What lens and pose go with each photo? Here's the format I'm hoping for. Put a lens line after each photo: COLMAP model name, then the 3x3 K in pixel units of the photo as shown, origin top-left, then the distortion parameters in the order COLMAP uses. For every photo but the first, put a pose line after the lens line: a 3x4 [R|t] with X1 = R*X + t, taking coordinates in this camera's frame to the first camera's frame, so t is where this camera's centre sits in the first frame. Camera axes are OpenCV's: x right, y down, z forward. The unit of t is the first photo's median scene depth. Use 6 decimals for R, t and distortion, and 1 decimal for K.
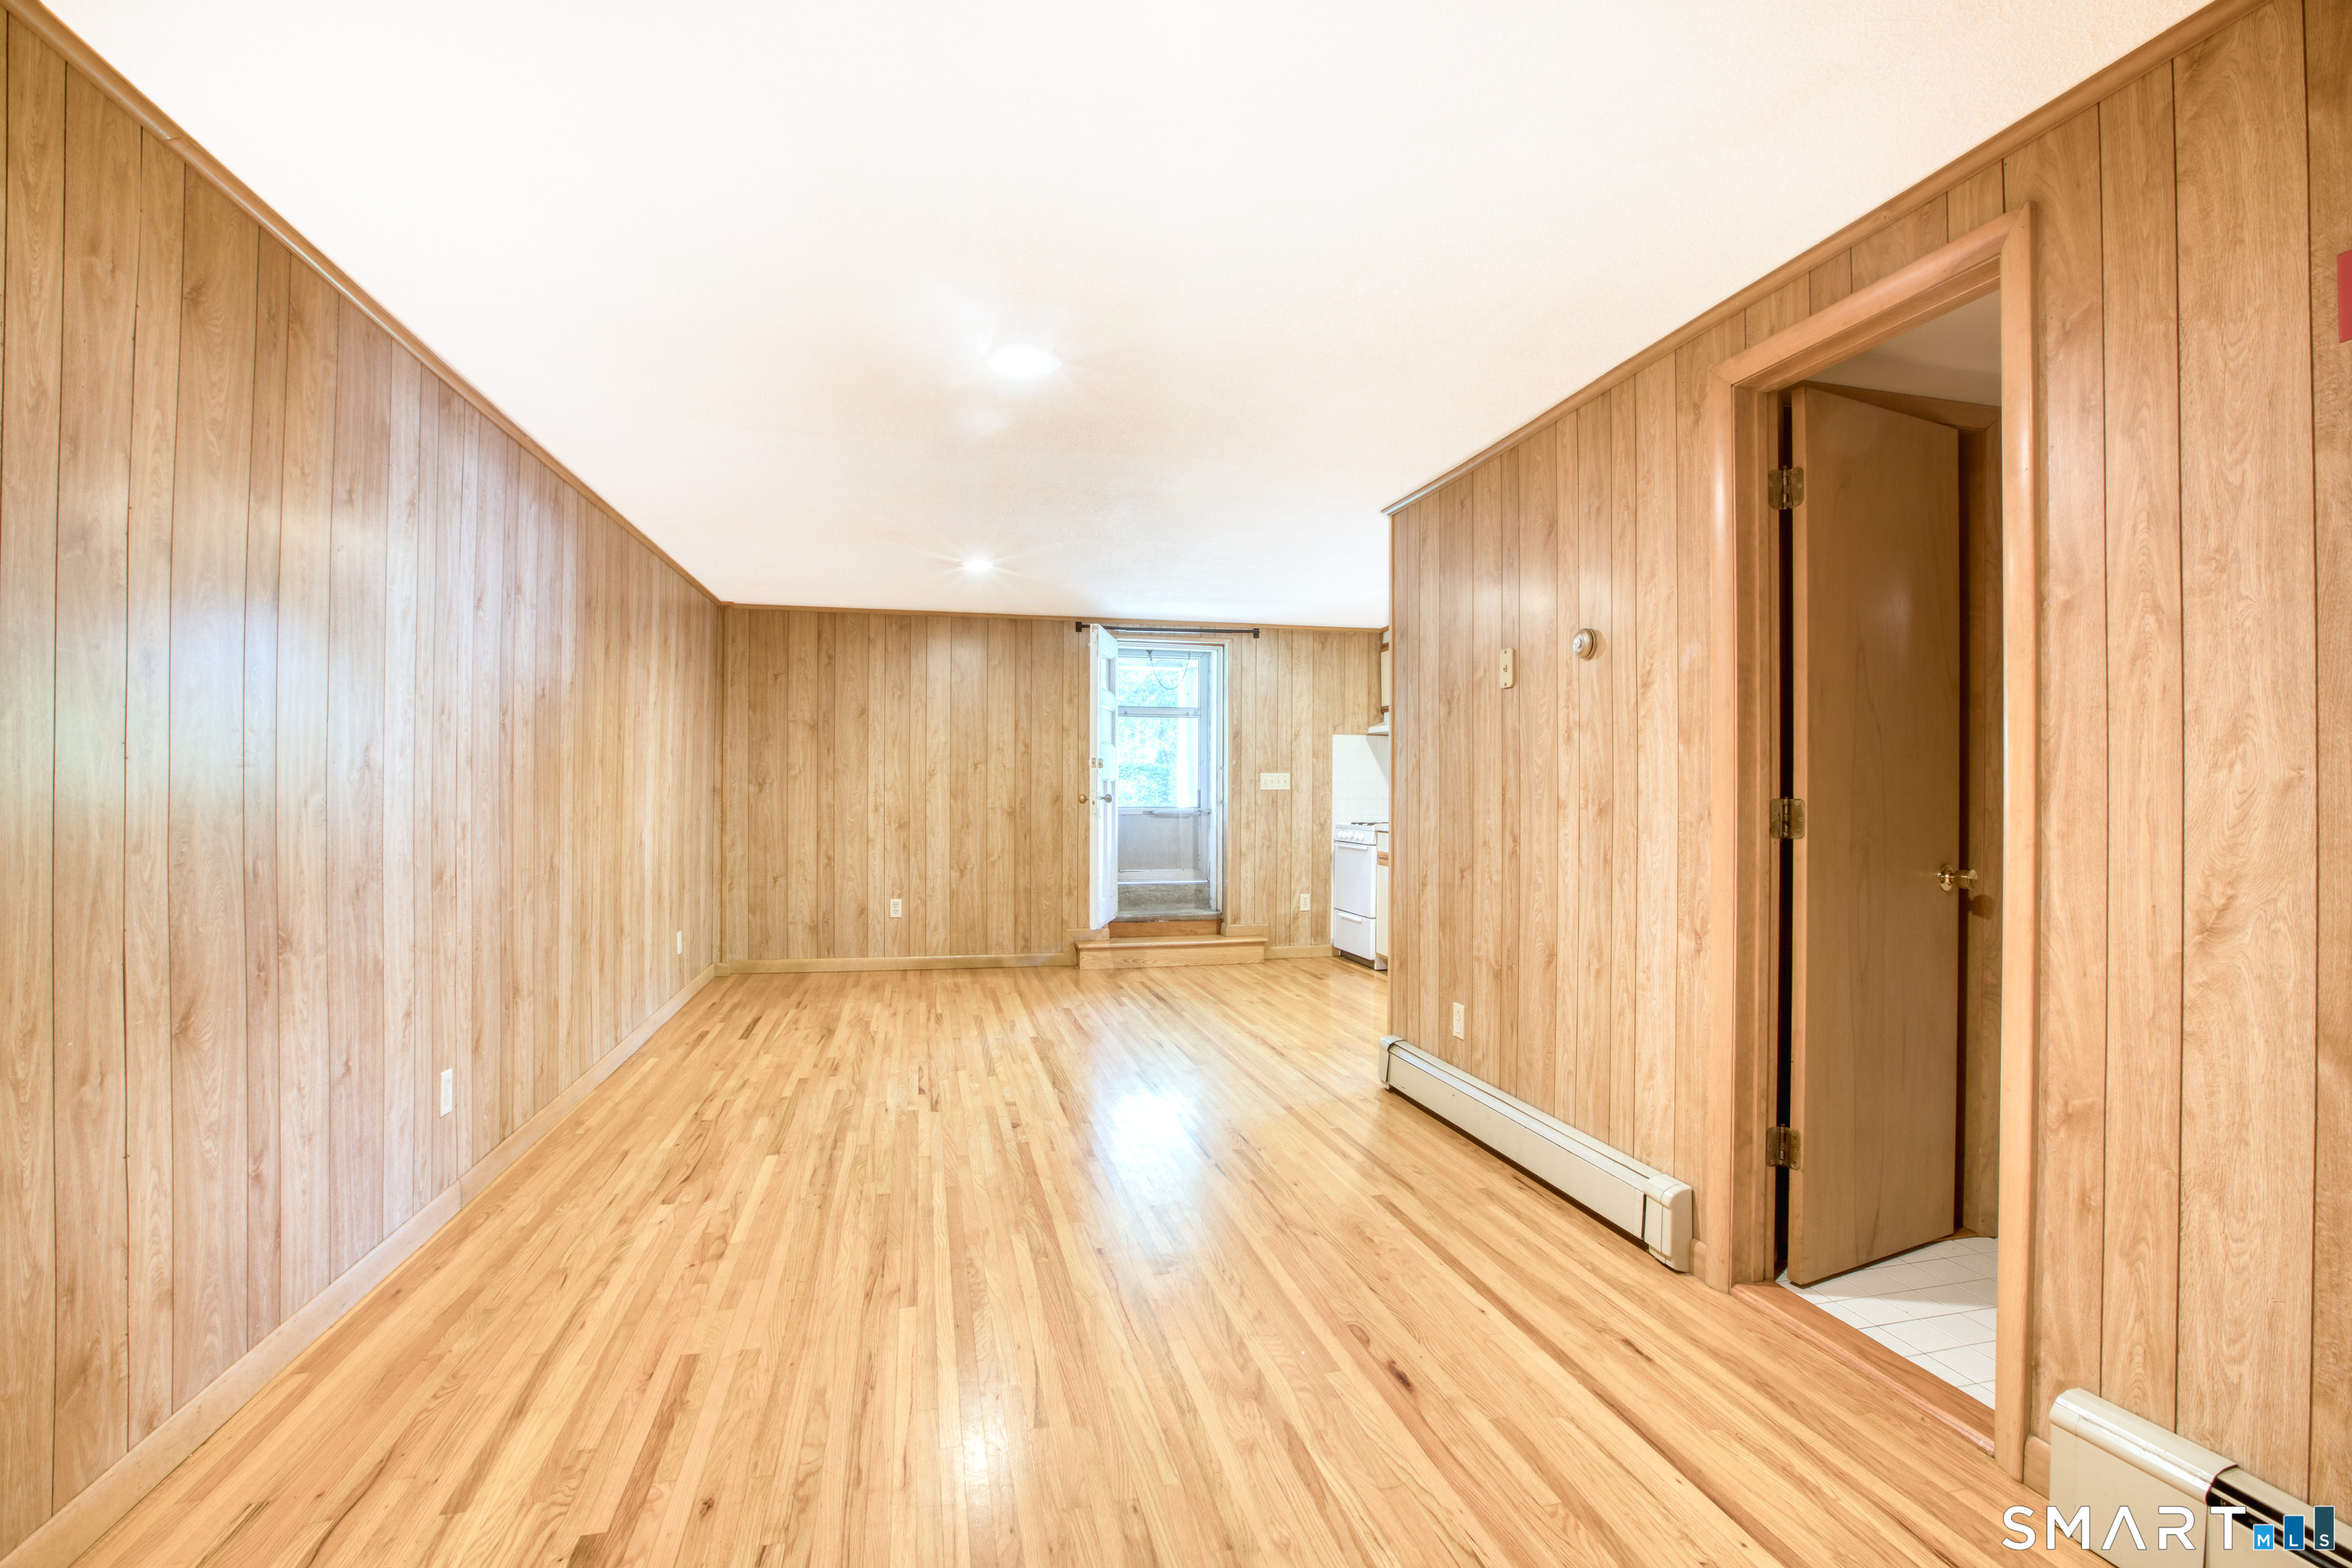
lens RADIAL K [[1072.8, 0, 1168.4], [0, 1072.8, 785.5], [0, 0, 1]] dist [-0.045636, 0.011763]
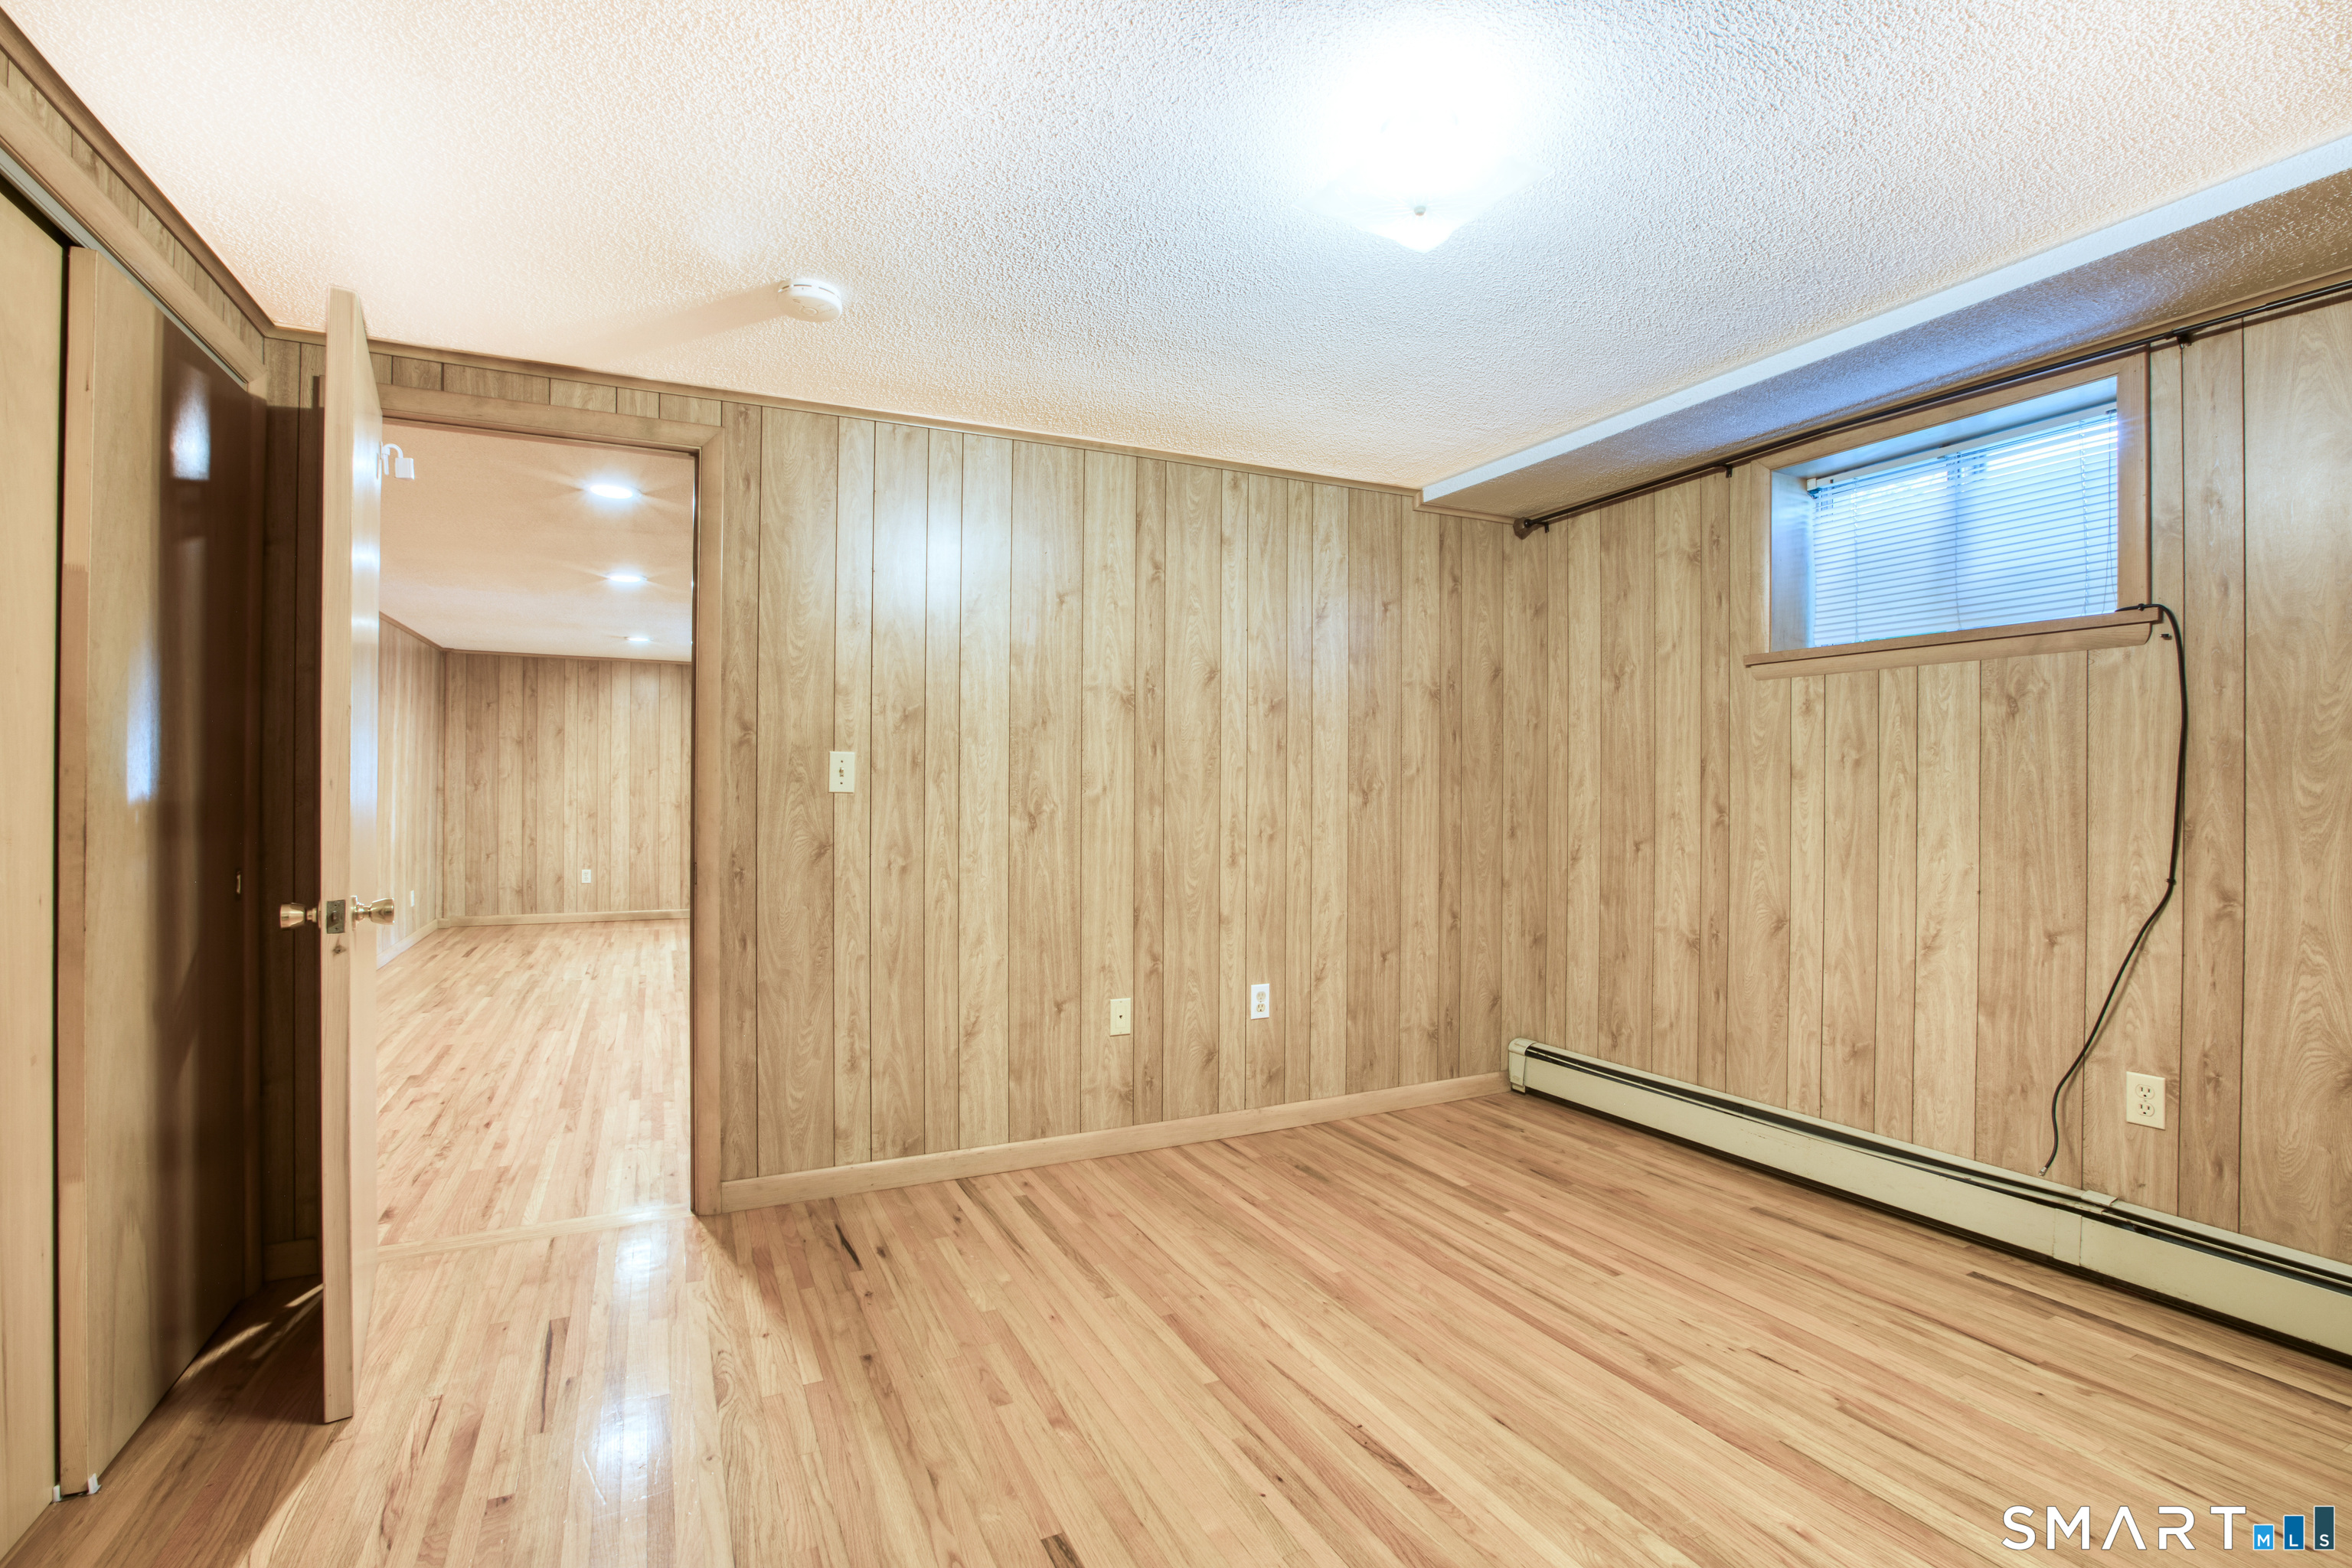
lens RADIAL K [[1072.8, 0, 1189.4], [0, 1072.8, 786.7], [0, 0, 1]] dist [-0.045636, 0.011763]
pose [[0.971950, 0.002254, 0.235176, 0.176572], [-0.002580, 0.999996, 0.001076, -0.002418], [-0.235173, -0.001653, 0.971952, -0.493793]]
